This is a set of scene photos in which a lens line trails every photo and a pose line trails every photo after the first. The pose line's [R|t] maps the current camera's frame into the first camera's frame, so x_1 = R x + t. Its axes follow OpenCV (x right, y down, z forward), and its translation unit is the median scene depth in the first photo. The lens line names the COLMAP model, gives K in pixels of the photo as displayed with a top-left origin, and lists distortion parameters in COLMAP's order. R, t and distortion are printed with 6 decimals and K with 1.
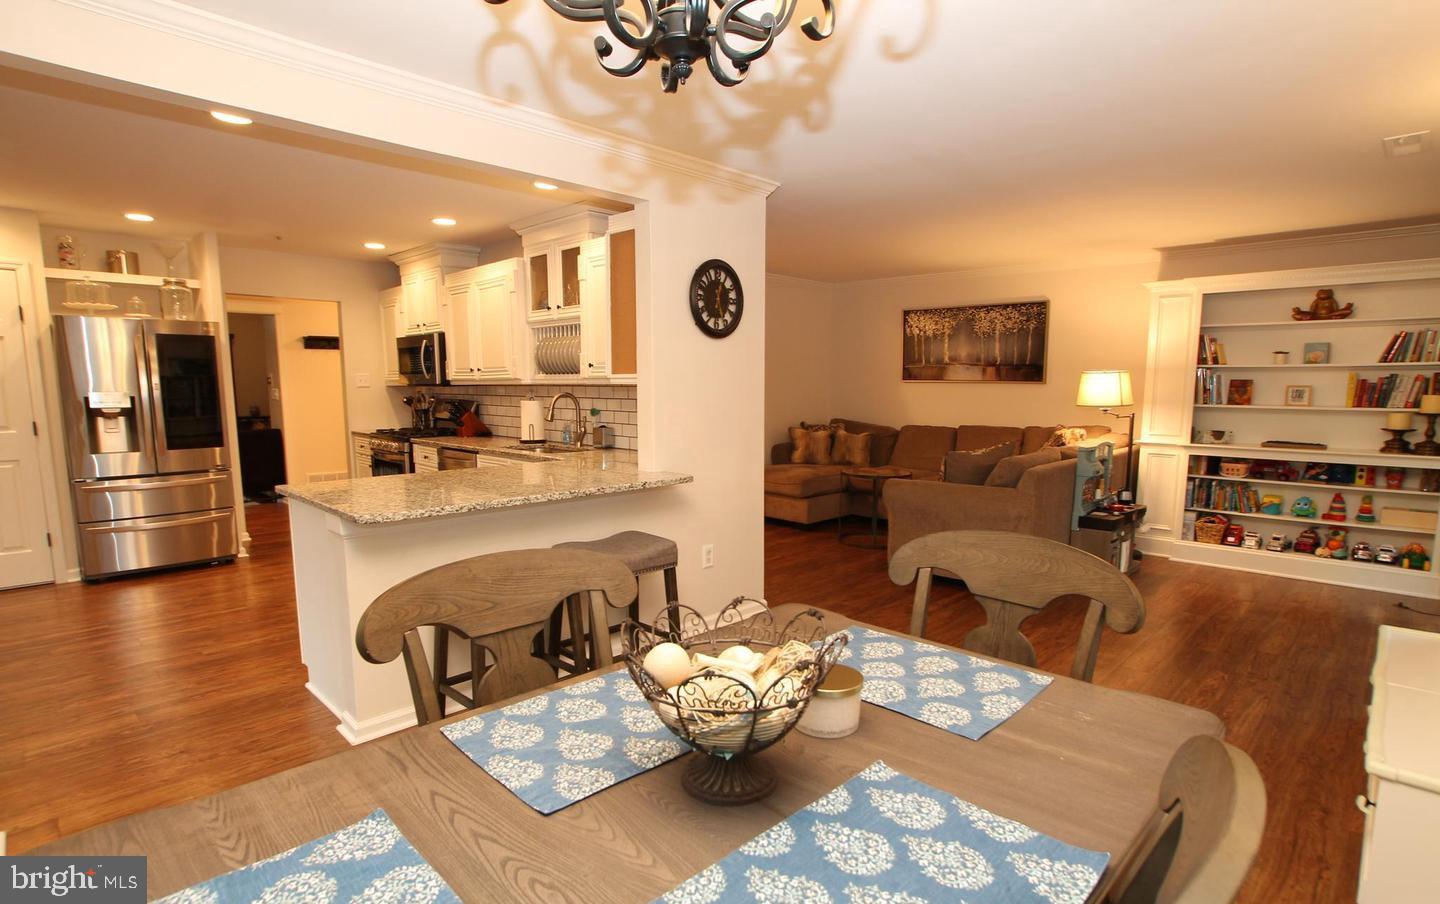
lens RADIAL K [[731.2, 0, 724.3], [0, 731.2, 481.3], [0, 0, 1]] dist [-0.065664, 0.026261]
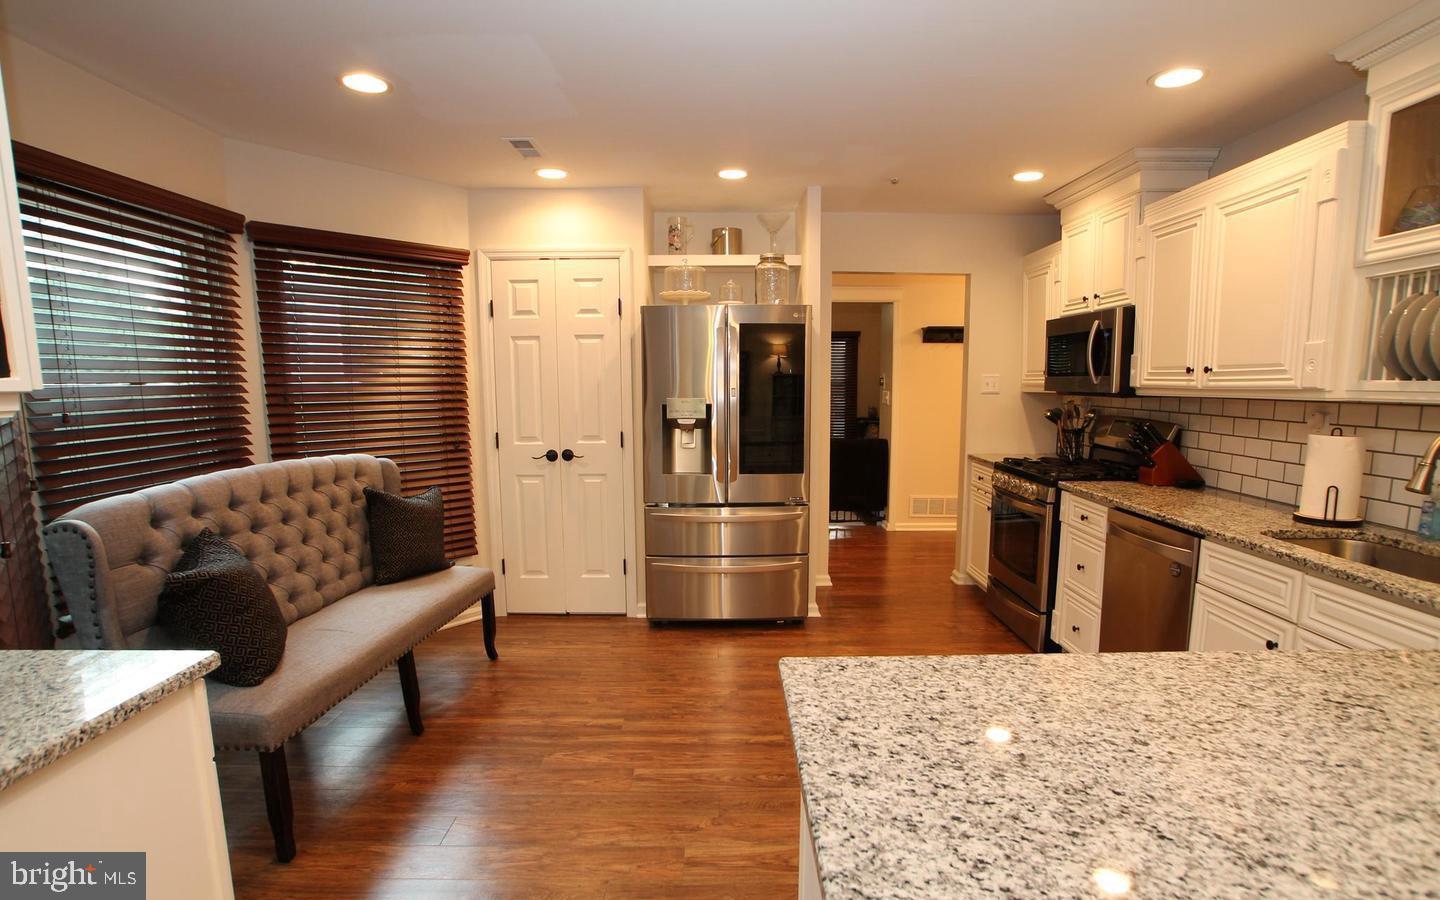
lens RADIAL K [[731.2, 0, 724.2], [0, 731.2, 484.0], [0, 0, 1]] dist [-0.065664, 0.026261]
pose [[0.697802, 0.097445, -0.709632, -0.219259], [-0.093038, 0.994641, 0.045094, -0.064647], [0.710223, 0.034556, 0.703128, 0.407546]]
